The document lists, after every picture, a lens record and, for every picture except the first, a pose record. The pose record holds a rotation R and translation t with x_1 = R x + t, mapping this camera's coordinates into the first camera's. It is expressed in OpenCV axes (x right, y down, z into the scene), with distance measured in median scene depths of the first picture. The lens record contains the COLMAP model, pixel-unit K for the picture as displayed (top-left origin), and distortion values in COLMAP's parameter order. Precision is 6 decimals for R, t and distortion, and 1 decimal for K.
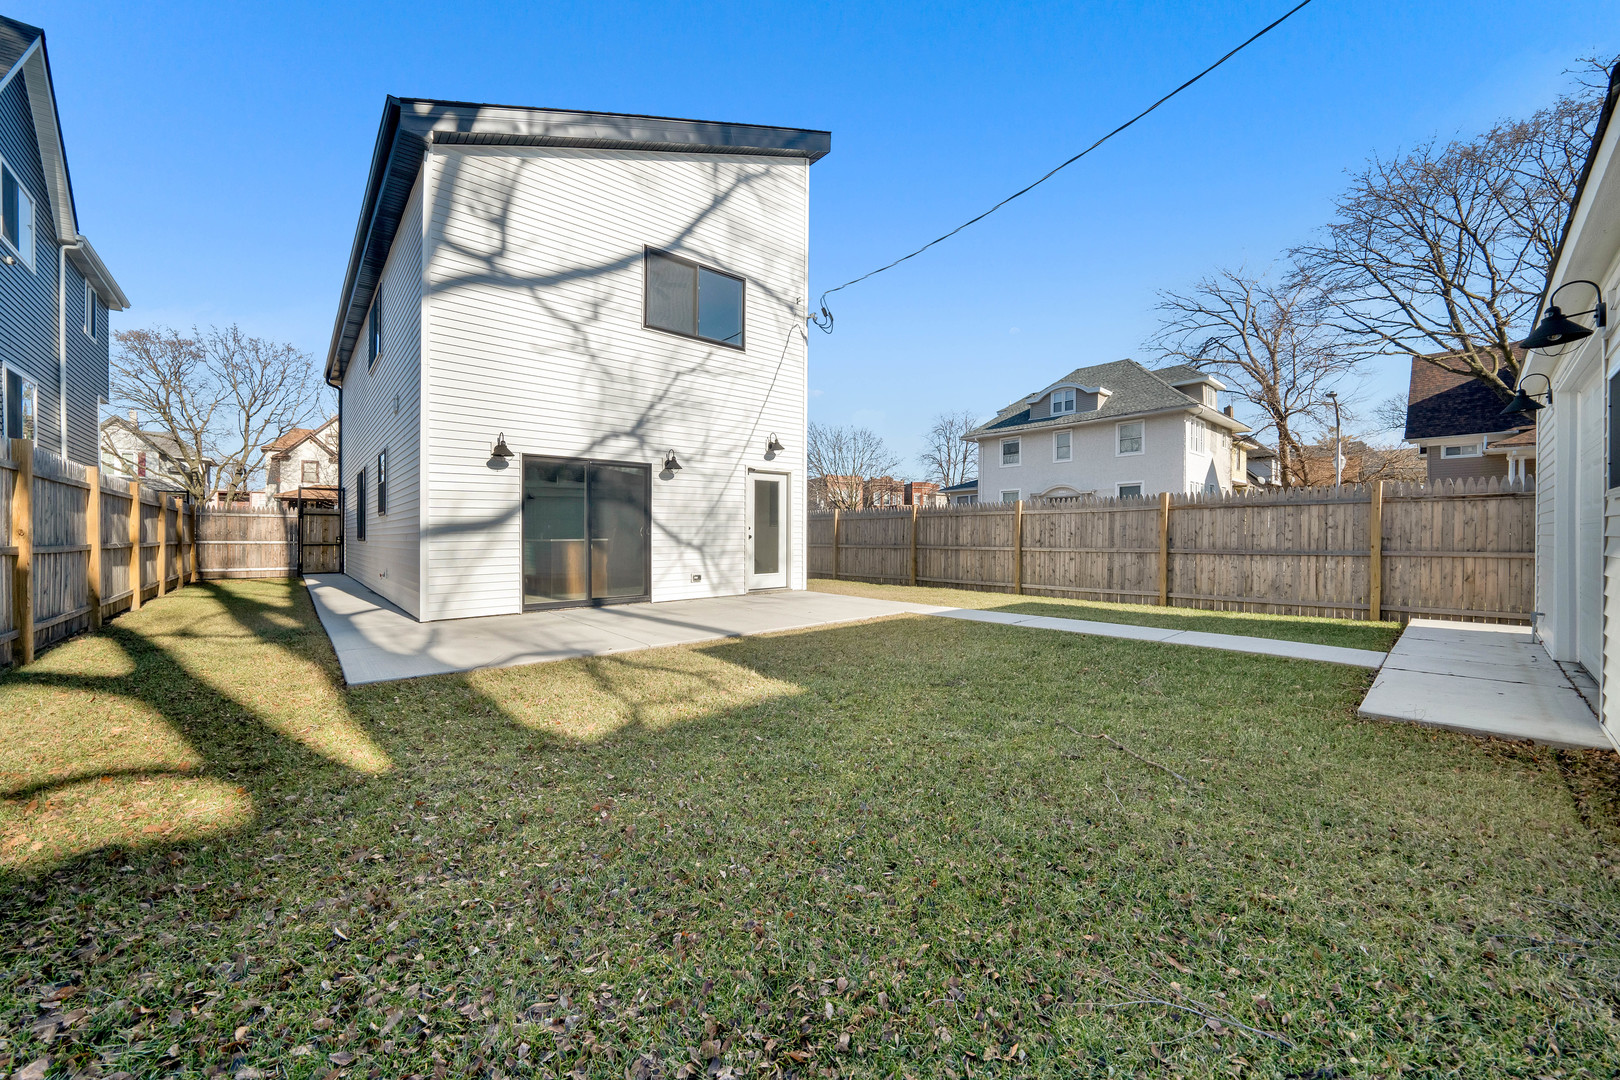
lens RADIAL K [[588.0, 0, 797.6], [0, 588.0, 537.6], [0, 0, 1]] dist [-0.003623, -0.000172]
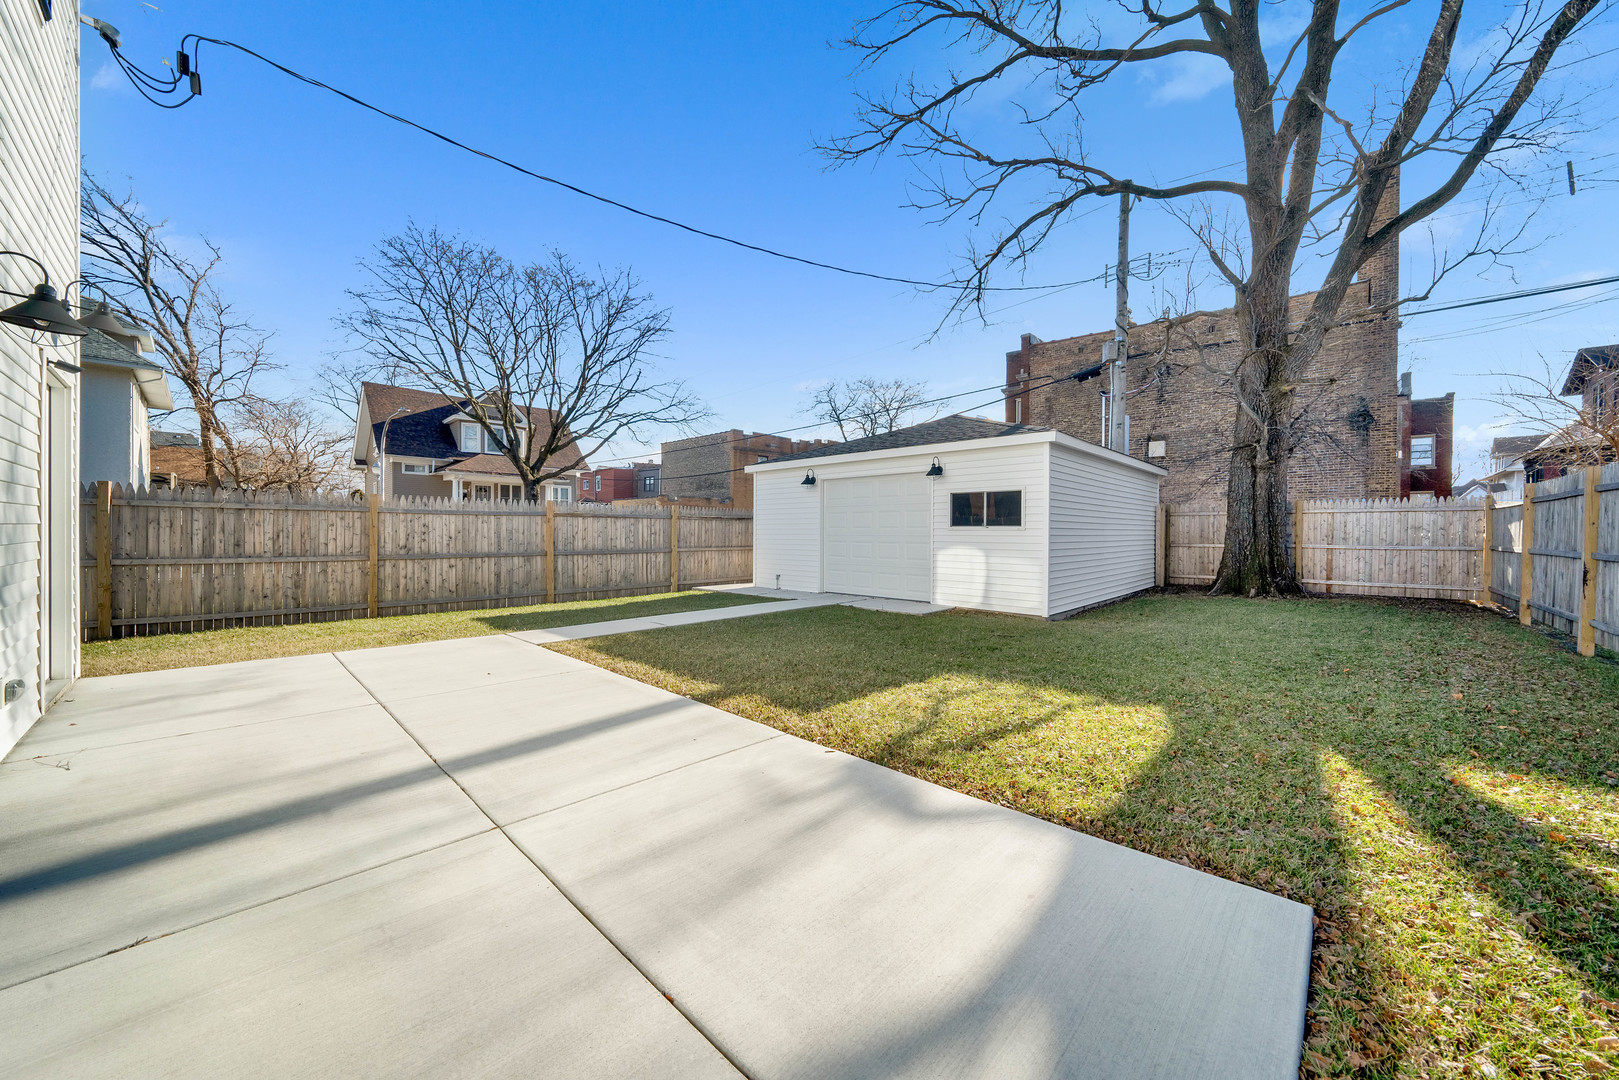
lens RADIAL K [[587.7, 0, 797.1], [0, 587.7, 538.3], [0, 0, 1]] dist [-0.003623, -0.000172]
pose [[-0.074462, -0.006941, 0.997200, -0.542861], [0.000435, 0.999975, 0.006993, -0.013191], [-0.997224, 0.000955, -0.074457, 0.659162]]
